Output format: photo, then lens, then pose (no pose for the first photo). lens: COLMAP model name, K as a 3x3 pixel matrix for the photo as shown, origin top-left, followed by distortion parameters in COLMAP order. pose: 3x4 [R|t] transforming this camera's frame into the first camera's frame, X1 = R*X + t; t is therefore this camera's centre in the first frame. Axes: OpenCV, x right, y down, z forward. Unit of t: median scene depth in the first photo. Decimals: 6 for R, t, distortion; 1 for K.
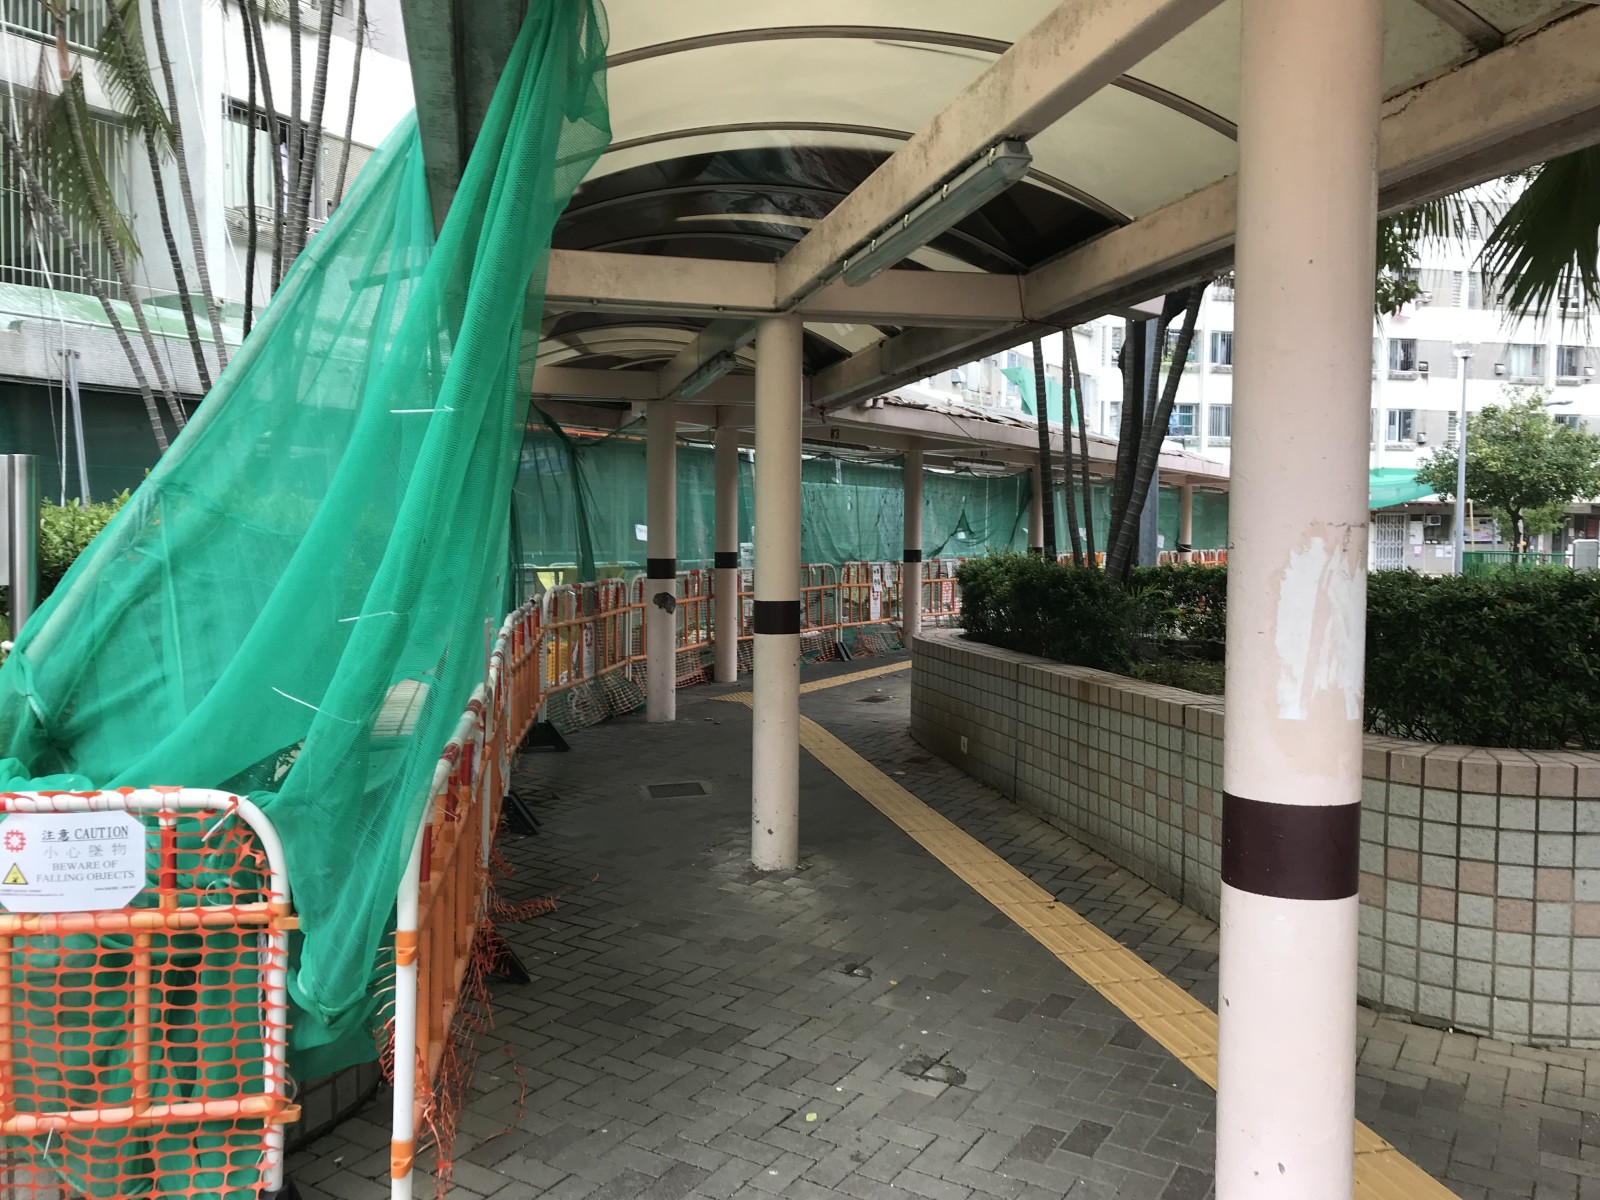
lens RADIAL K [[1314.6, 0, 800.0], [0, 1314.6, 600.0], [0, 0, 1]] dist [0.029355, 0.004873]
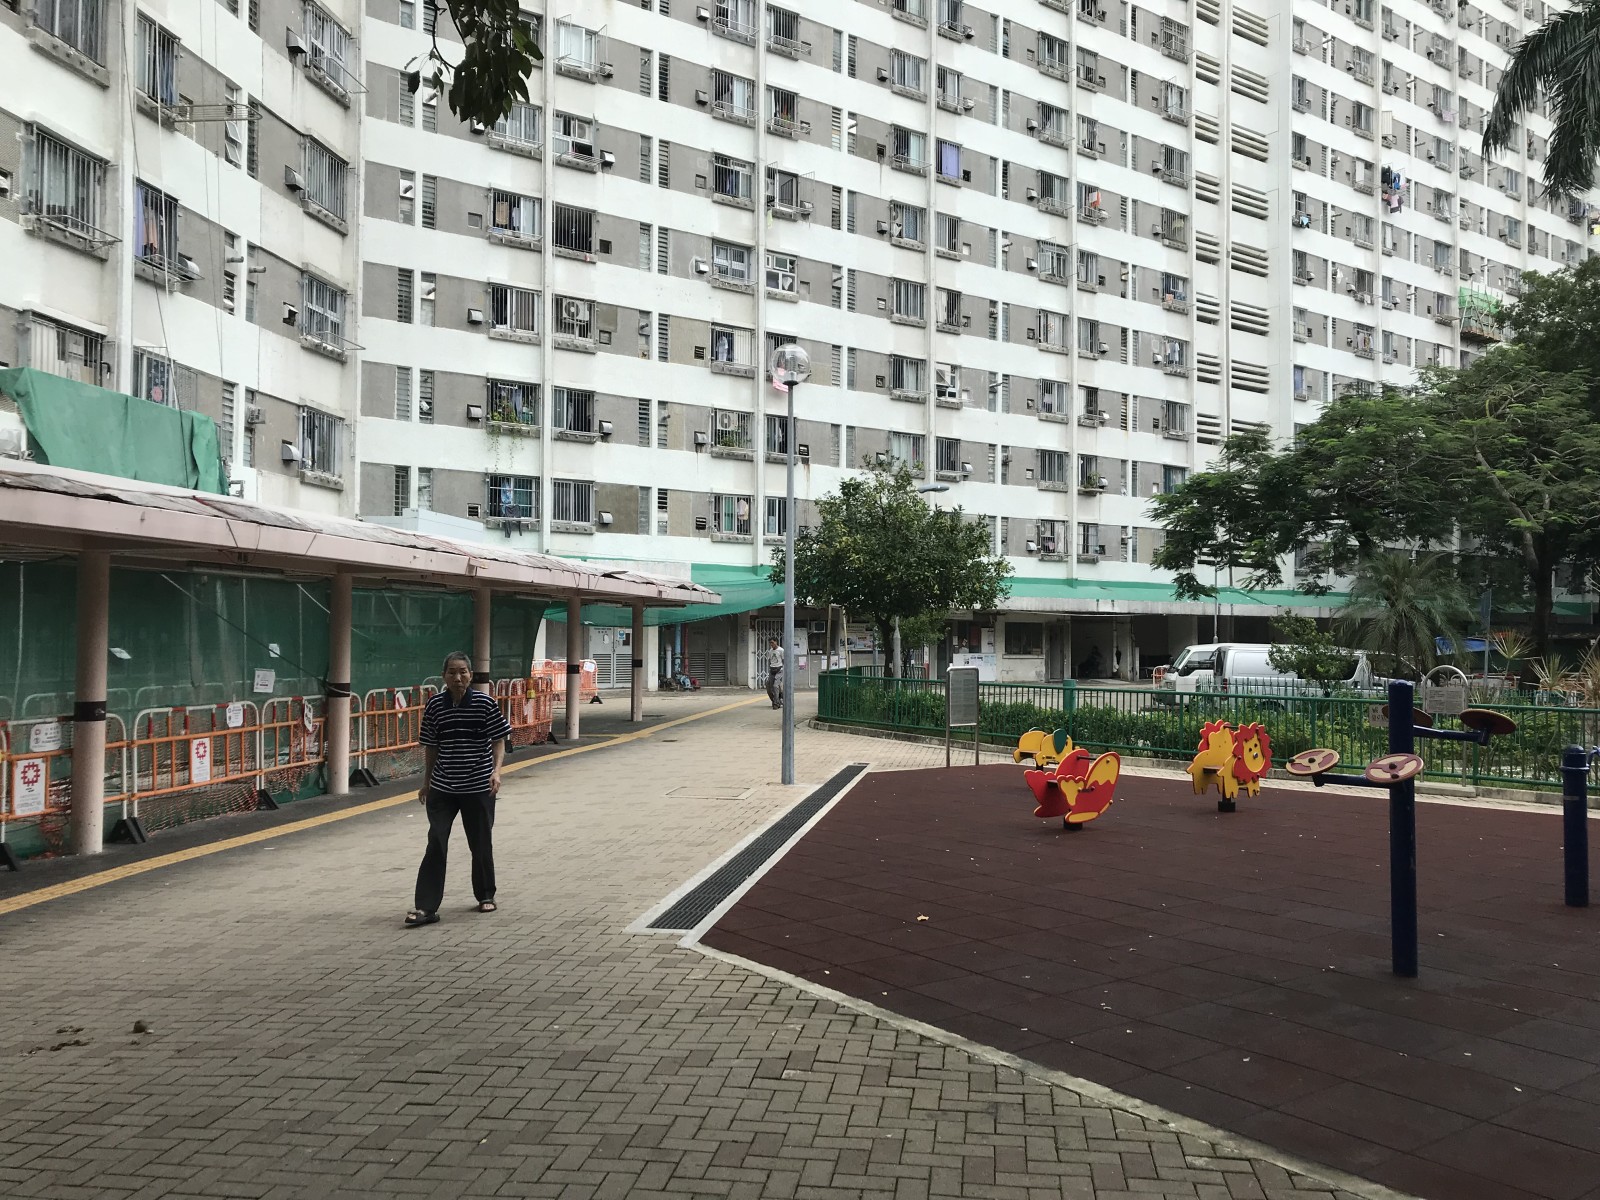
lens RADIAL K [[1314.6, 0, 800.0], [0, 1314.6, 600.0], [0, 0, 1]] dist [0.029355, 0.004873]
pose [[0.920493, 0.010111, 0.390627, 0.153296], [0.018717, 0.997377, -0.069920, -0.020761], [-0.390310, 0.071672, 0.917890, 0.250014]]
